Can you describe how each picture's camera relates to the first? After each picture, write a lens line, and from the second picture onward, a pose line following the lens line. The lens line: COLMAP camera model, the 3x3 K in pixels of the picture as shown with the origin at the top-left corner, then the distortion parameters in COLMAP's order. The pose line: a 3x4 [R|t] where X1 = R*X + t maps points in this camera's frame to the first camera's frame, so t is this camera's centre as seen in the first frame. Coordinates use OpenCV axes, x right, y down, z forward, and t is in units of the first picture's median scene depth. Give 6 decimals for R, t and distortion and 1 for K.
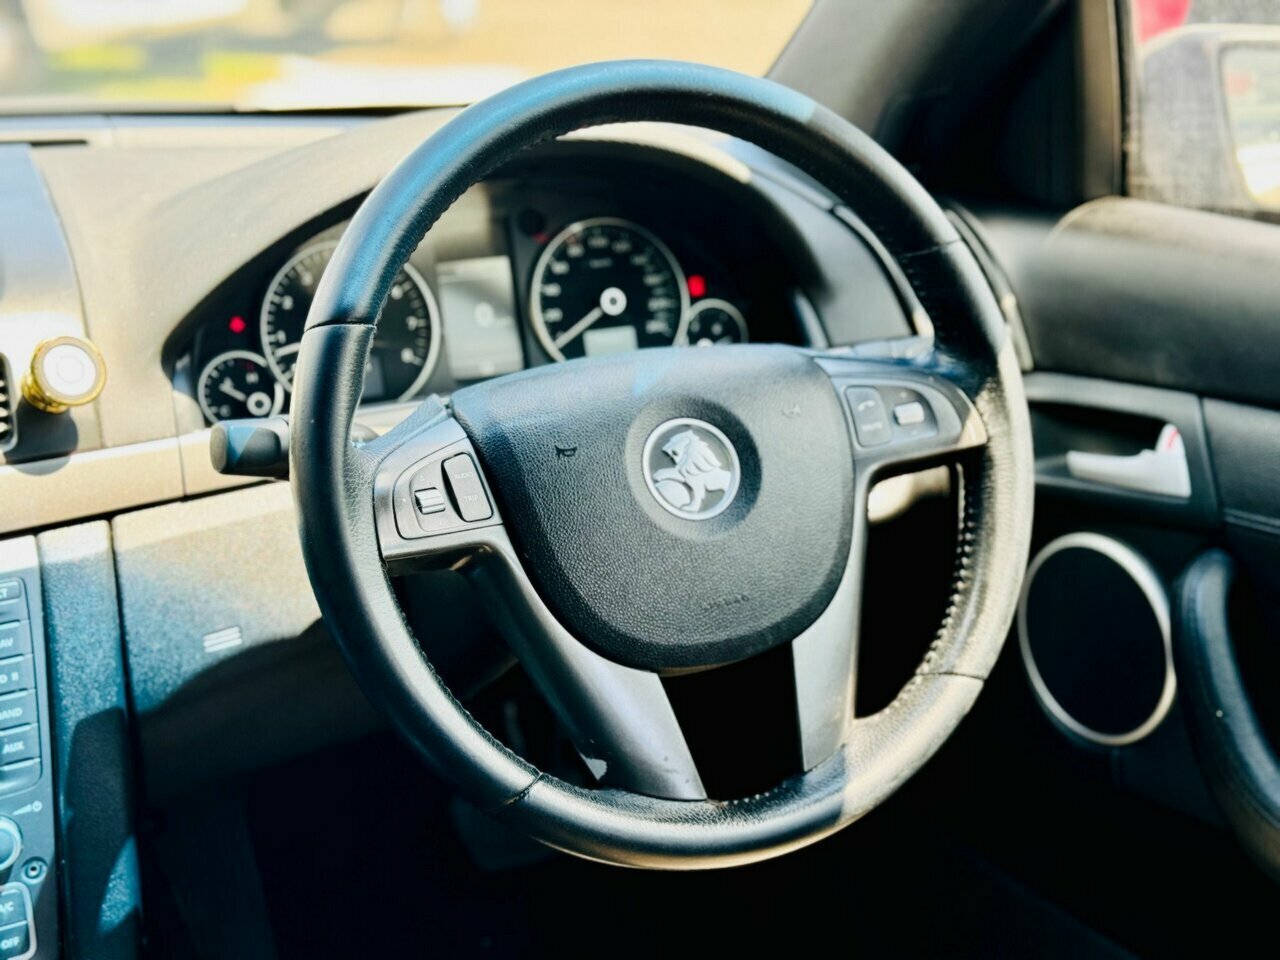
lens RADIAL K [[1749.5, 0, 640.0], [0, 1749.5, 480.0], [0, 0, 1]] dist [0.079942, -0.028167]
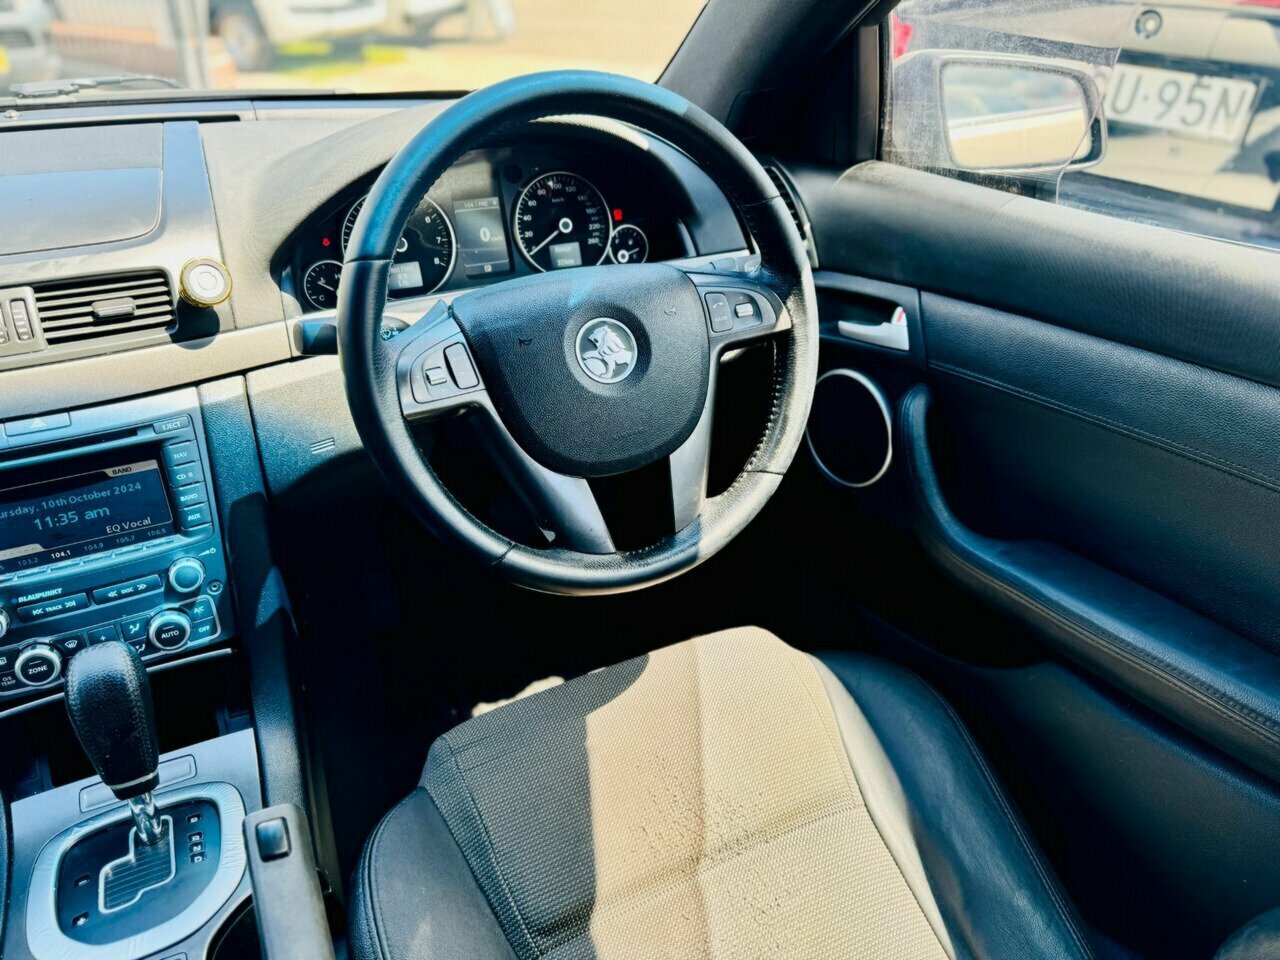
lens RADIAL K [[892.2, 0, 640.0], [0, 892.2, 480.0], [0, 0, 1]] dist [0.104667, -0.236661]
pose [[0.999276, -0.004899, 0.037740, 0.026552], [-0.003008, 0.978408, 0.206663, -0.055267], [-0.037937, -0.206627, 0.977684, 0.170777]]
